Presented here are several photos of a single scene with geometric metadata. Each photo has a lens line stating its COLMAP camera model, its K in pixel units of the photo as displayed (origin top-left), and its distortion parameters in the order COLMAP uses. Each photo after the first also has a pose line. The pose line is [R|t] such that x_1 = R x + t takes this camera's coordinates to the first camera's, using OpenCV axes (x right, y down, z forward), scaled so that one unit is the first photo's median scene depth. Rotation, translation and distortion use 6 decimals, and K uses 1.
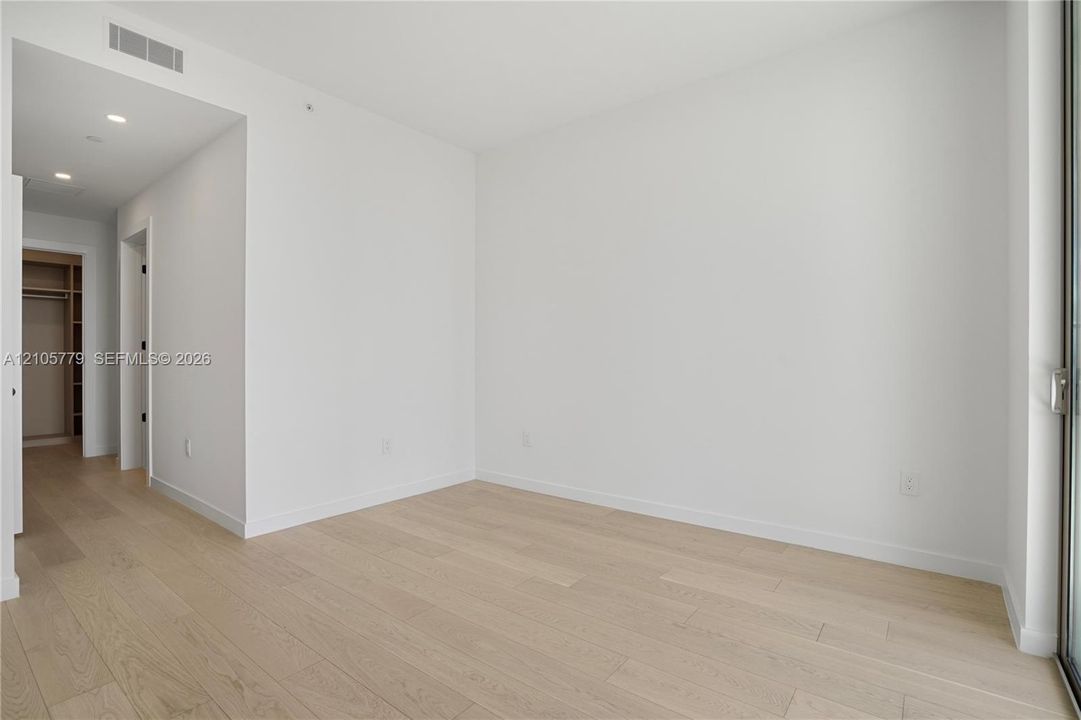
lens RADIAL K [[503.9, 0, 542.6], [0, 503.9, 359.0], [0, 0, 1]] dist [-0.055096, 0.015618]
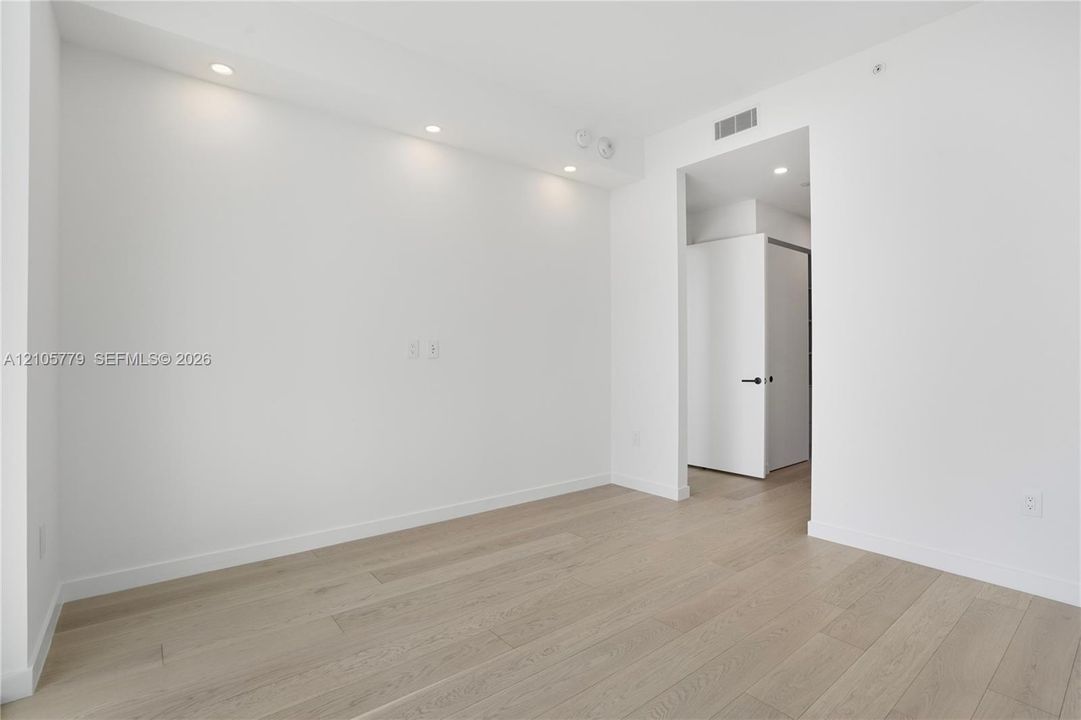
lens RADIAL K [[503.9, 0, 542.6], [0, 503.9, 359.0], [0, 0, 1]] dist [-0.055096, 0.015618]
pose [[-0.226851, 0.006745, -0.973906, 0.595678], [-0.005549, 0.999951, 0.008218, -0.011387], [0.973914, 0.007269, -0.226802, 0.779259]]
